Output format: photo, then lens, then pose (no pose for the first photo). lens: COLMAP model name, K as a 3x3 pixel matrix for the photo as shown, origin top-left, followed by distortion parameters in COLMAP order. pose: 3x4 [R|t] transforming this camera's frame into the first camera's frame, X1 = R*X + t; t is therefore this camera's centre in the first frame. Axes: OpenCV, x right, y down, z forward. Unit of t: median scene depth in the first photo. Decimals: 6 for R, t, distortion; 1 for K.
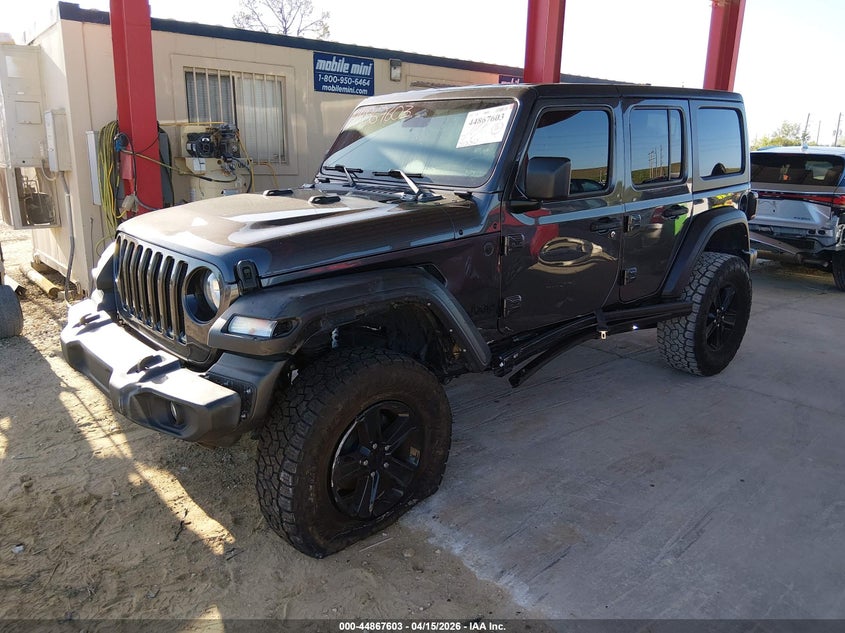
lens RADIAL K [[672.7, 0, 424.1], [0, 672.7, 312.8], [0, 0, 1]] dist [0.094868, -0.175395]
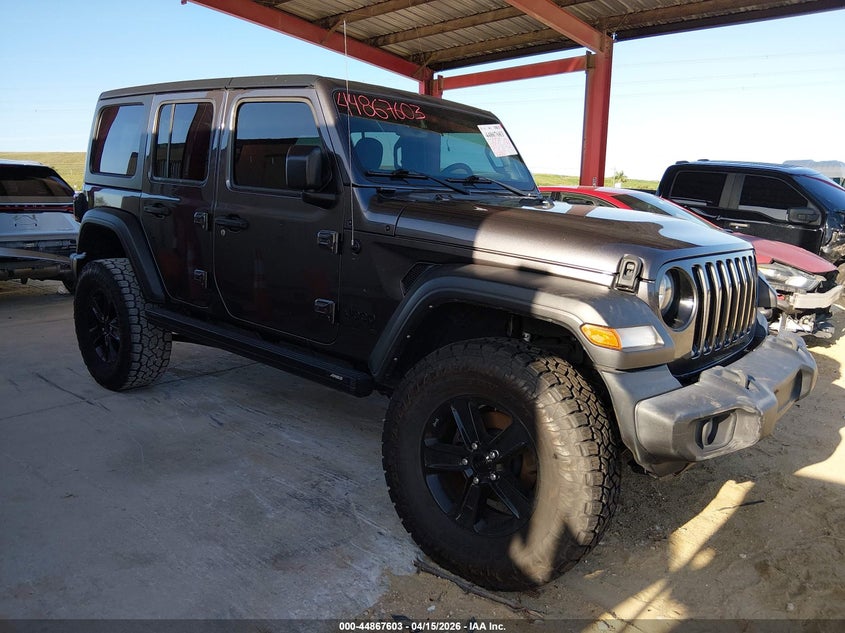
lens RADIAL K [[672.7, 0, 424.1], [0, 672.7, 312.8], [0, 0, 1]] dist [0.094868, -0.175395]
pose [[-0.175248, -0.191456, 0.965729, -1.053537], [0.213893, 0.950076, 0.227167, -0.274578], [-0.961009, 0.246373, -0.125548, 1.305488]]
